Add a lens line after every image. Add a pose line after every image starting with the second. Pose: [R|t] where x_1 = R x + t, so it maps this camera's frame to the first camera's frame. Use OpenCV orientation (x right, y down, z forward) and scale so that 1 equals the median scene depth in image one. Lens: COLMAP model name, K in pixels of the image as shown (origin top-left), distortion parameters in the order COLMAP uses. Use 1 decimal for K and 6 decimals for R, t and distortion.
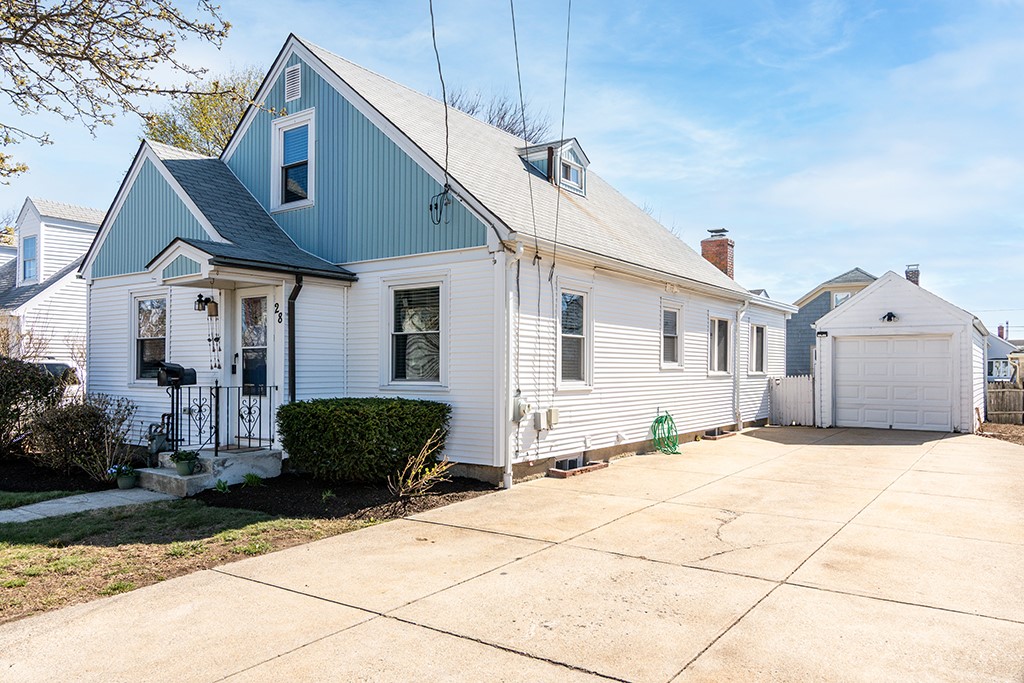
lens RADIAL K [[733.9, 0, 512.0], [0, 733.9, 367.5], [0, 0, 1]] dist [0.001925, 0.000399]
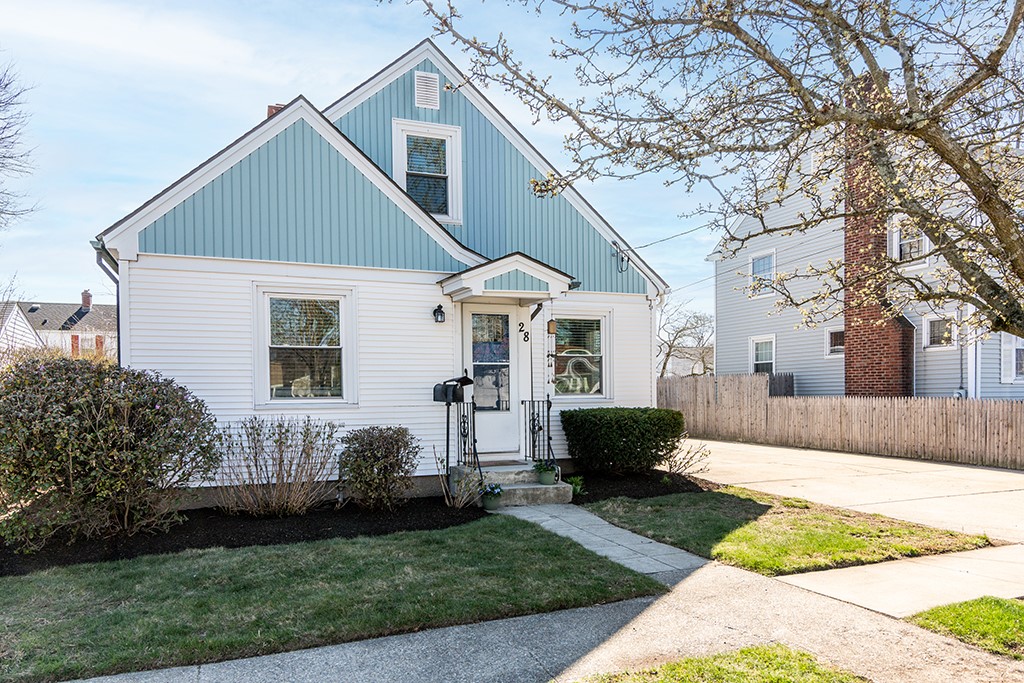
lens RADIAL K [[704.5, 0, 511.7], [0, 704.5, 396.9], [0, 0, 1]] dist [-0.000226, -0.000060]
pose [[0.543956, -0.014807, 0.838983, -1.004095], [0.002113, 0.999865, 0.016276, 0.002380], [-0.839111, -0.007080, 0.543914, 0.389664]]
